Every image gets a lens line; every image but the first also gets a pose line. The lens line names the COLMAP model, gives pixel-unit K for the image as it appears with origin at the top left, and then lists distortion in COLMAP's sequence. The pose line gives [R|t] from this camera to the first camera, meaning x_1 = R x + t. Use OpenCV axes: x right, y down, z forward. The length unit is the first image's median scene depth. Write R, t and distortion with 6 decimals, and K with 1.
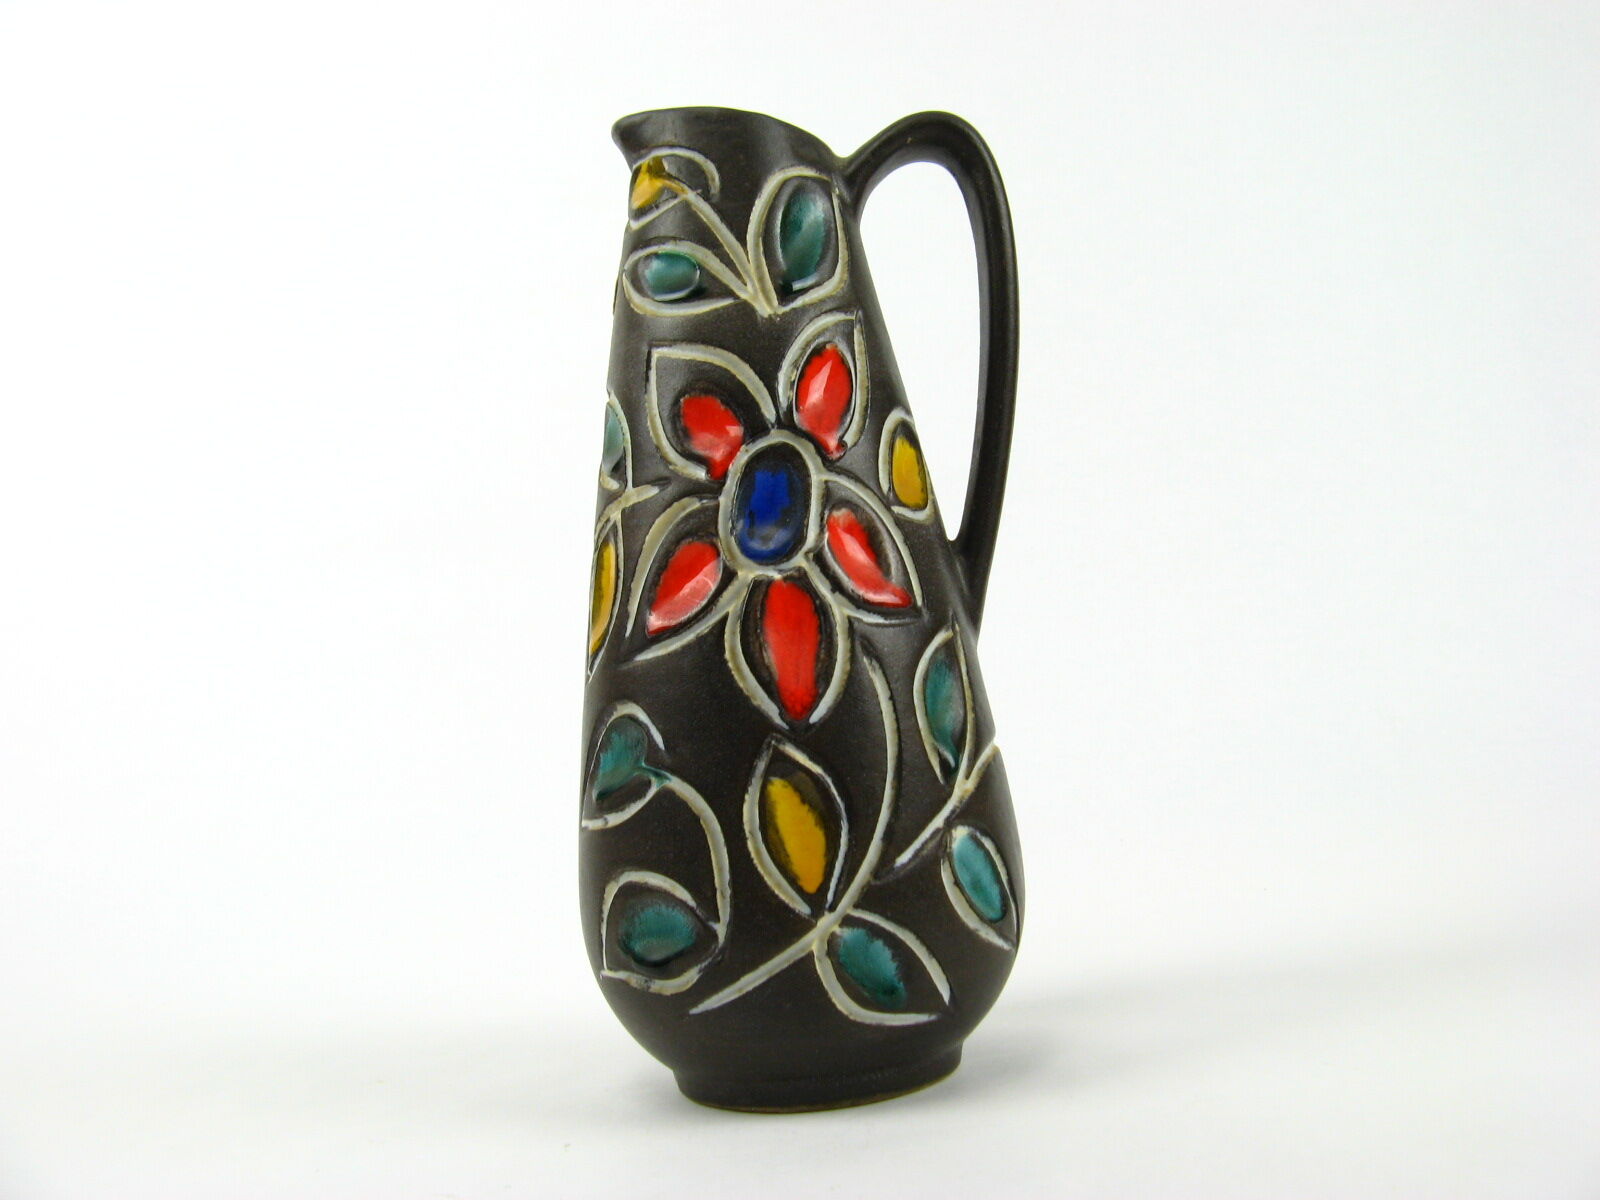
lens RADIAL K [[1622.5, 0, 800.0], [0, 1622.5, 600.0], [0, 0, 1]] dist [-0.245990, 0.001336]
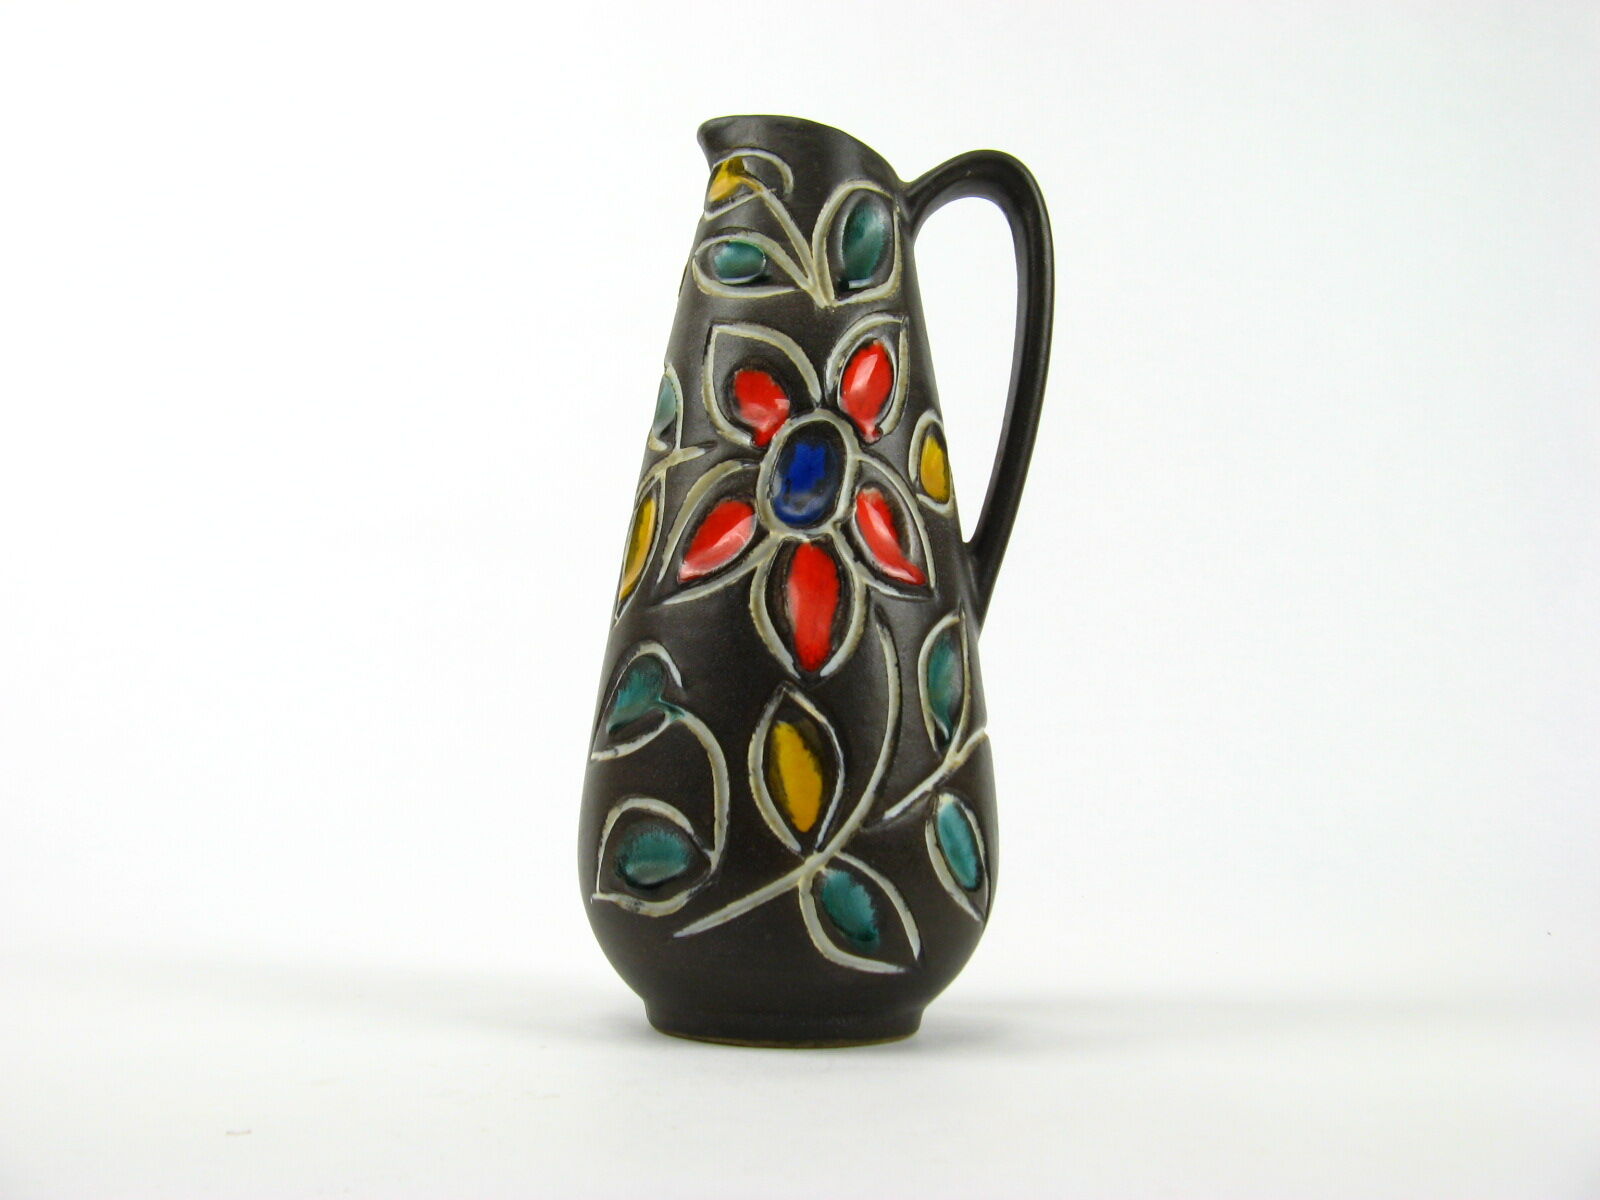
lens RADIAL K [[1622.5, 0, 800.0], [0, 1622.5, 600.0], [0, 0, 1]] dist [-0.245990, 0.001336]
pose [[0.992602, 0.121227, 0.006765, -0.019746], [-0.120545, 0.990613, -0.064455, 0.092830], [-0.014516, 0.063162, 0.997898, -0.072453]]
